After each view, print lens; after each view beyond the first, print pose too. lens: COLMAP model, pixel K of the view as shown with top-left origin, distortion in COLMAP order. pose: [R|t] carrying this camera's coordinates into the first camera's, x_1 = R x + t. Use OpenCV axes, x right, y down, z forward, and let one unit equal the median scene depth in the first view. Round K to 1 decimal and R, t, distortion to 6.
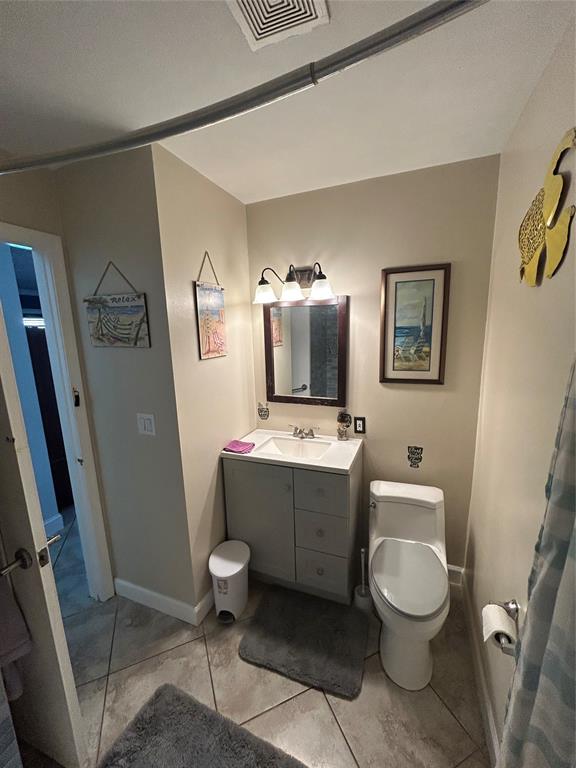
lens RADIAL K [[309.6, 0, 290.2], [0, 309.6, 385.4], [0, 0, 1]] dist [0.001373, 0.000375]
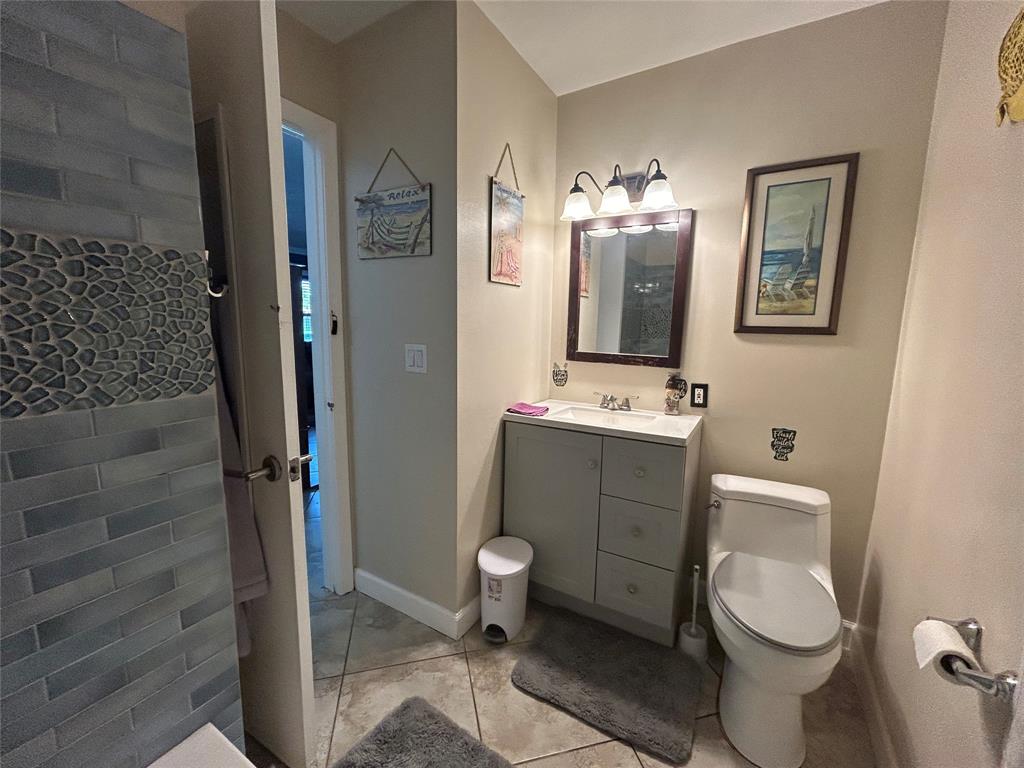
lens RADIAL K [[414.8, 0, 519.3], [0, 414.8, 380.2], [0, 0, 1]] dist [0.003295, 0.000899]
pose [[0.987536, 0.068008, -0.141945, -0.055221], [-0.074081, 0.996530, -0.037946, 0.189638], [0.138872, 0.047989, 0.989147, 0.012055]]
